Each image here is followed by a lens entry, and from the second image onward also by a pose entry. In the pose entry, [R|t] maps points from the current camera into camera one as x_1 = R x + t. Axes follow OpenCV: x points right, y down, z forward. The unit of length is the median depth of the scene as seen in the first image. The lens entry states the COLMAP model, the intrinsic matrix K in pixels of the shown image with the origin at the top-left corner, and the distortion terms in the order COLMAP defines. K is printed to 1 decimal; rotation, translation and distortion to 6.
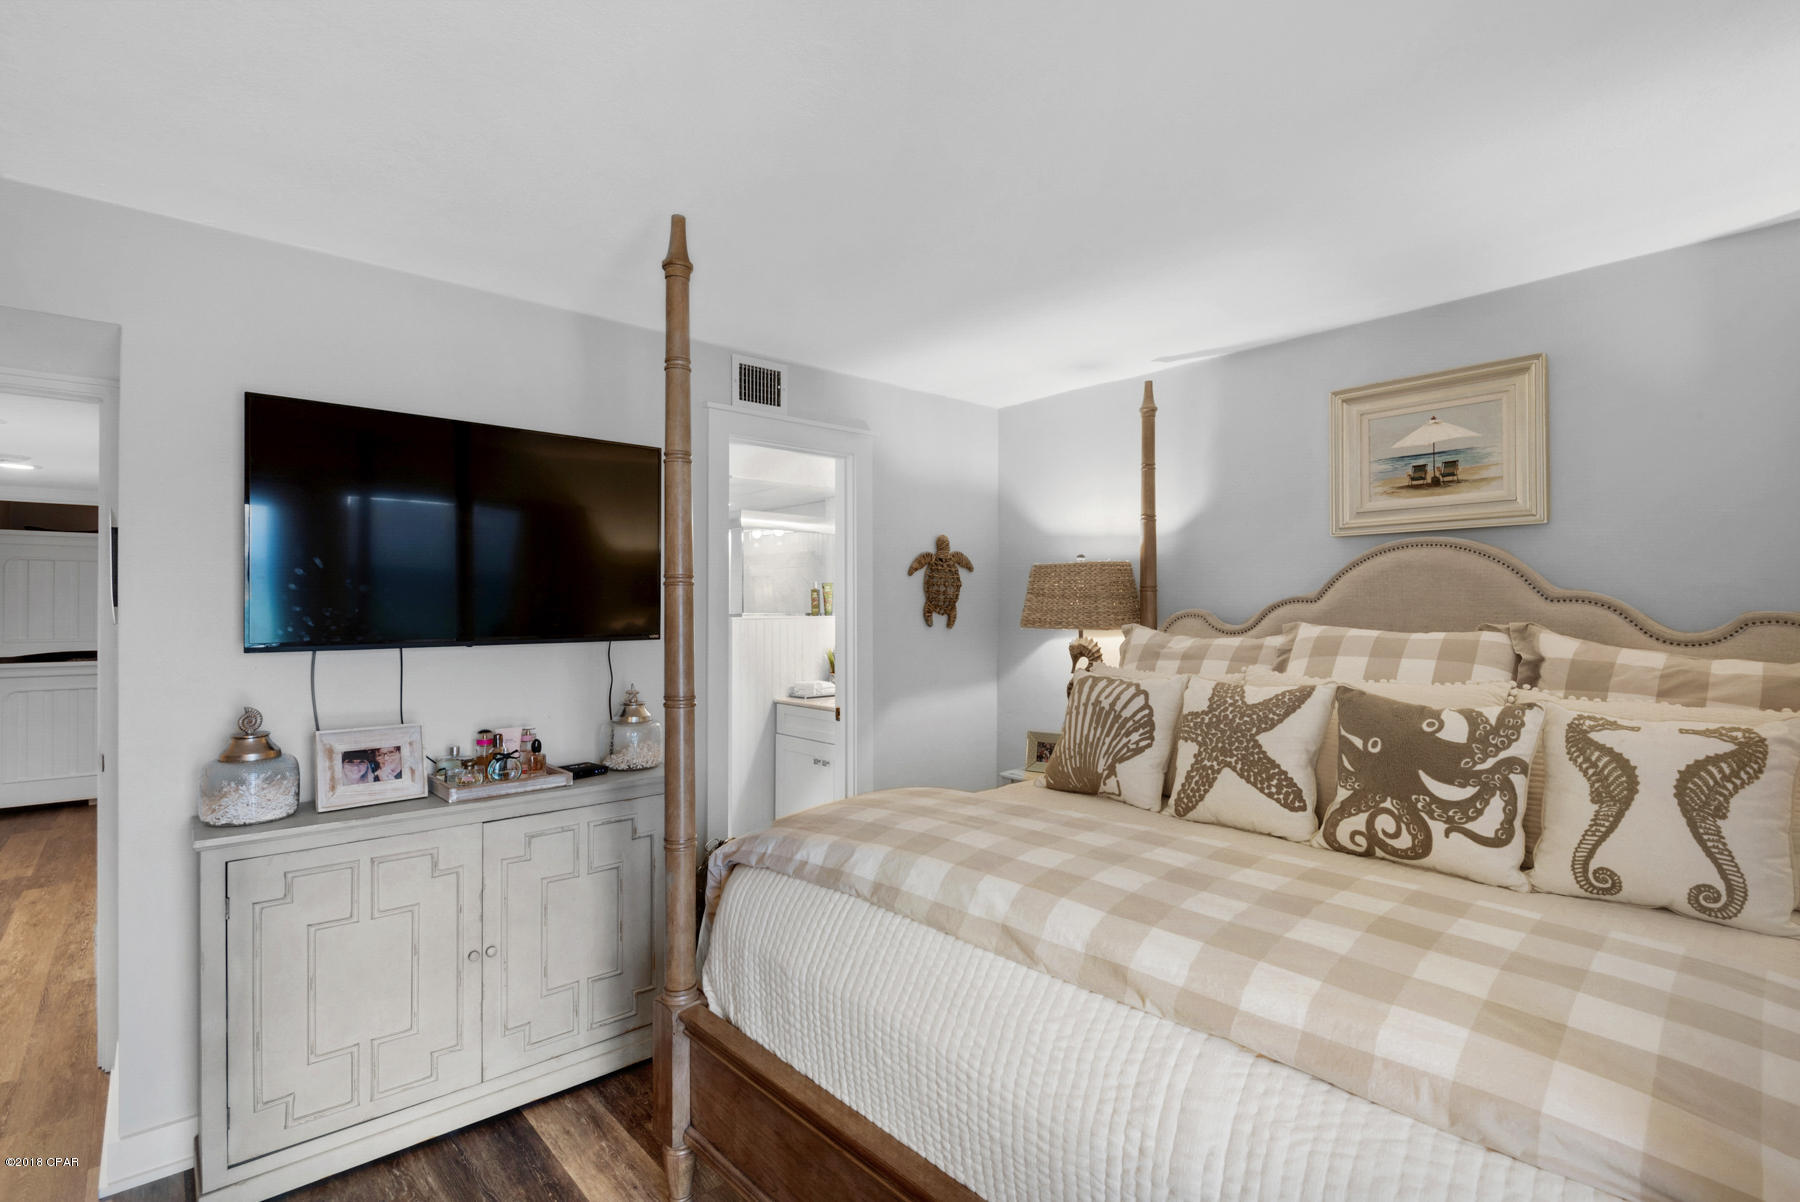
lens RADIAL K [[859.4, 0, 918.1], [0, 859.4, 603.0], [0, 0, 1]] dist [-0.002892, -0.000274]
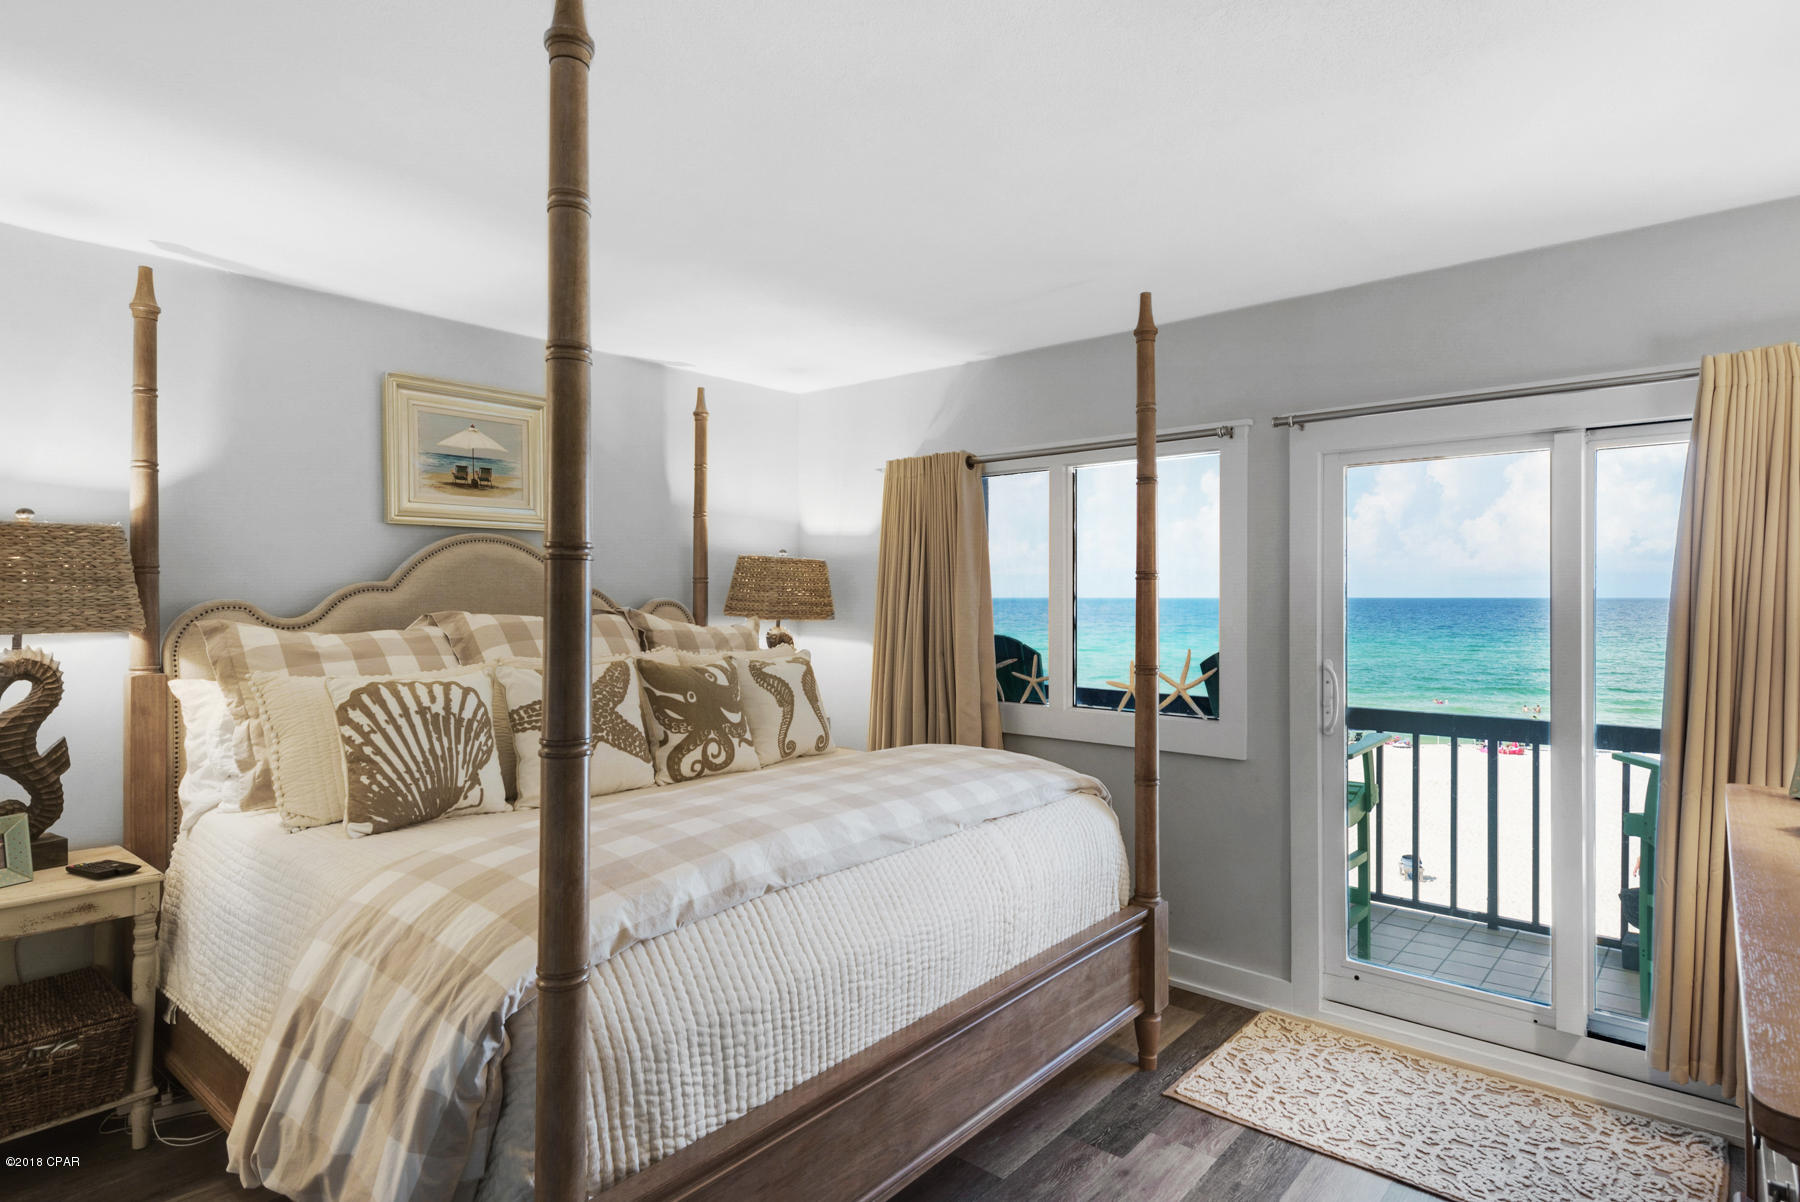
lens RADIAL K [[977.6, 0, 893.6], [0, 977.6, 602.2], [0, 0, 1]] dist [0.032373, -0.000167]
pose [[-0.139997, -0.006887, 0.990128, -0.840345], [-0.008244, 0.999949, 0.005790, 0.002019], [-0.990118, -0.007352, -0.140046, 0.712958]]
